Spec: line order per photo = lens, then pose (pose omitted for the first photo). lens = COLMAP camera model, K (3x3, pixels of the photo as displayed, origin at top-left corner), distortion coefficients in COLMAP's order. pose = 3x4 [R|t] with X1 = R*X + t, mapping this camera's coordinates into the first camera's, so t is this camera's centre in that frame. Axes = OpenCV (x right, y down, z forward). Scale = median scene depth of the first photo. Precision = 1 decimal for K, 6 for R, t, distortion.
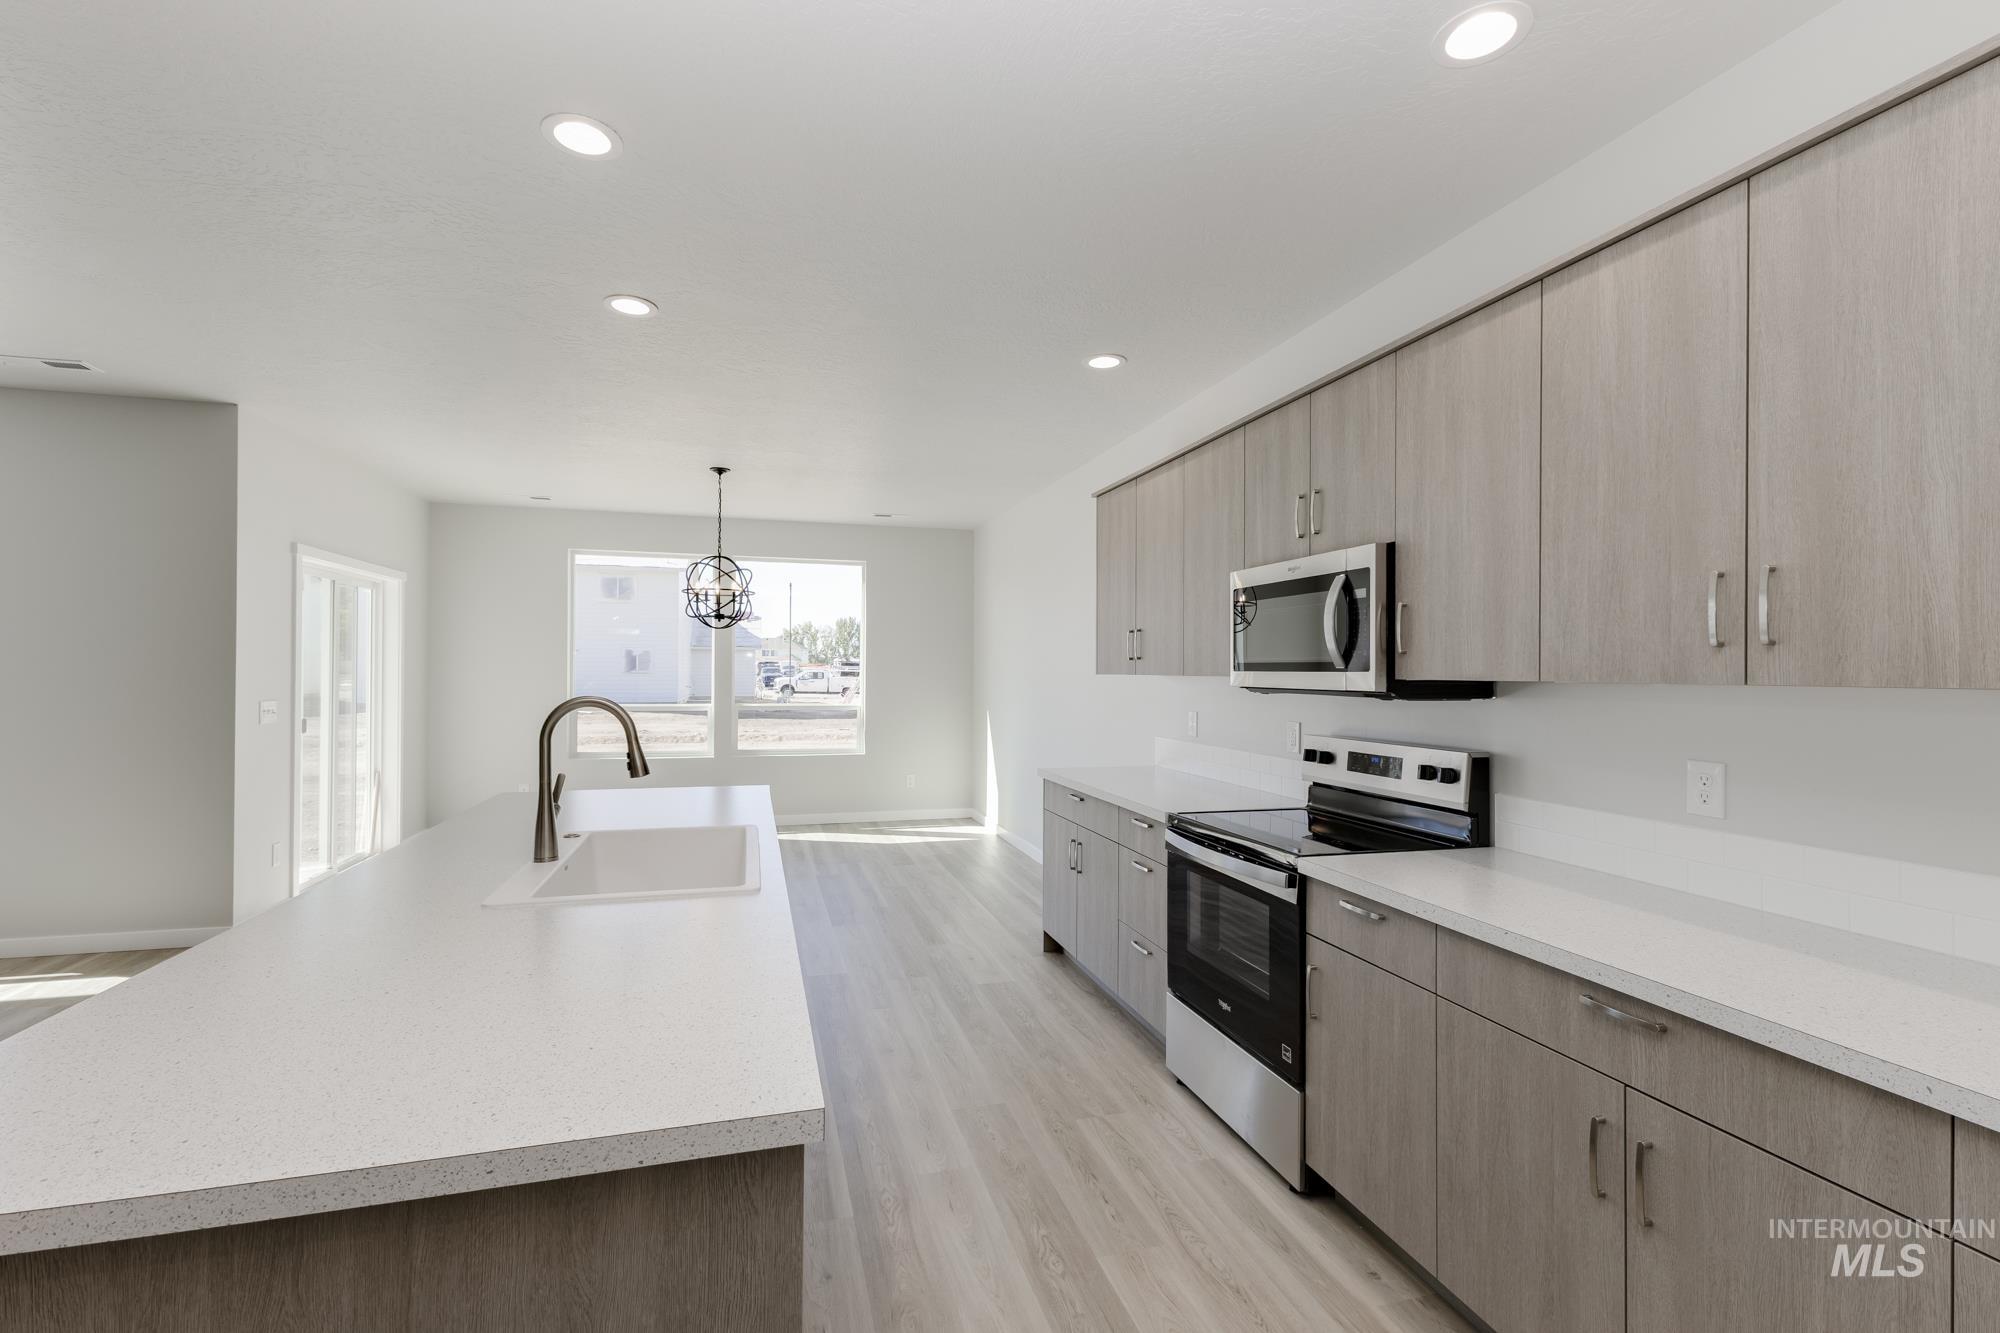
lens RADIAL K [[923.6, 0, 1007.7], [0, 923.6, 670.1], [0, 0, 1]] dist [0.011182, -0.001951]
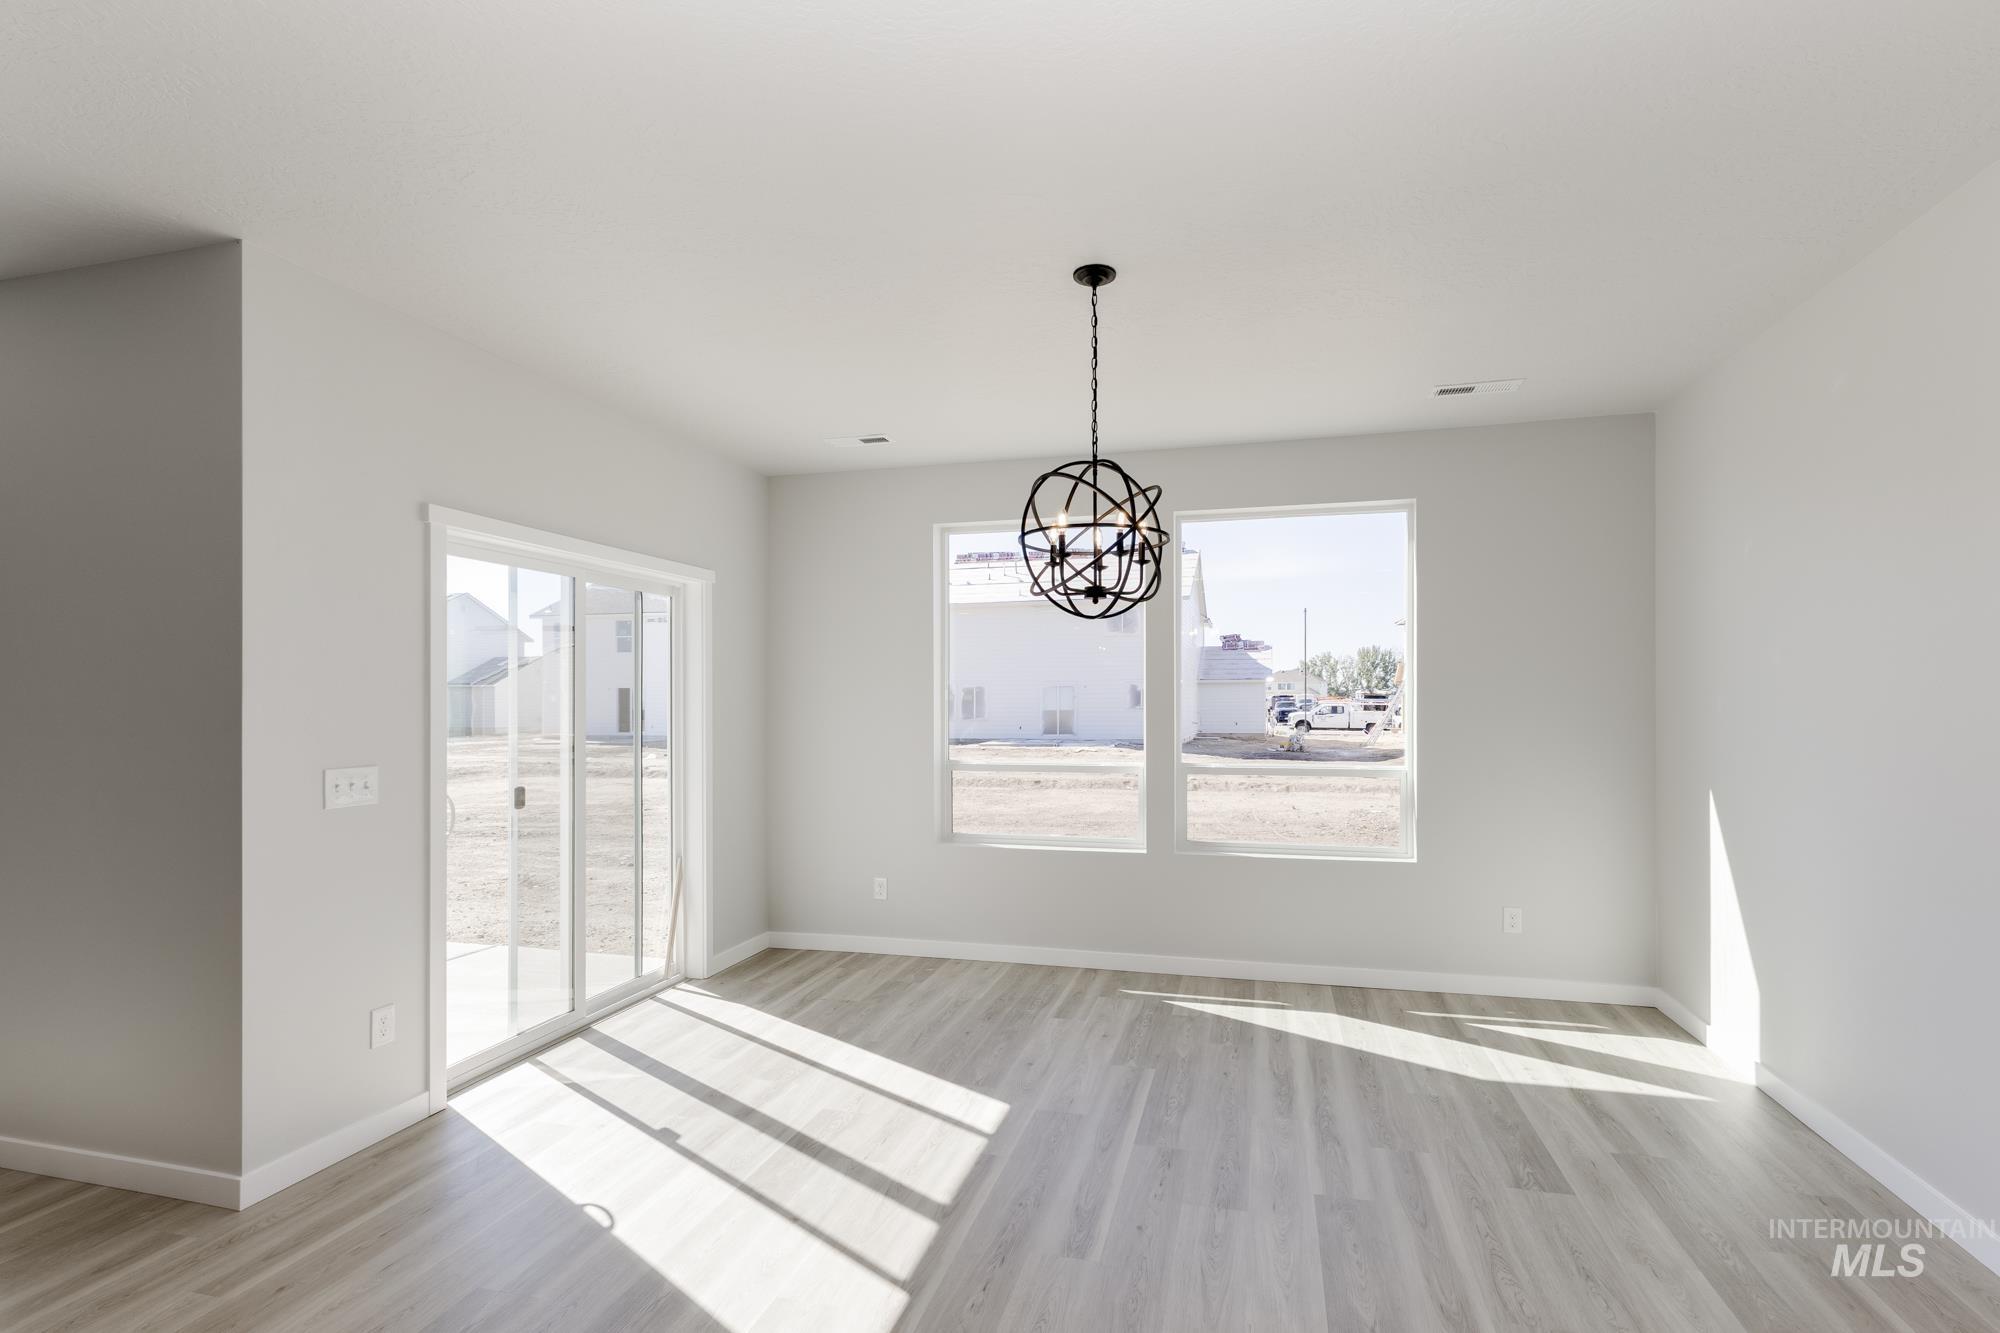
lens RADIAL K [[923.6, 0, 1037.5], [0, 923.6, 709.6], [0, 0, 1]] dist [0.011182, -0.001951]
pose [[0.869029, -0.007083, -0.494711, -0.084233], [0.010042, 0.999944, 0.003324, -0.000776], [0.494660, -0.007857, 0.869051, 0.450798]]
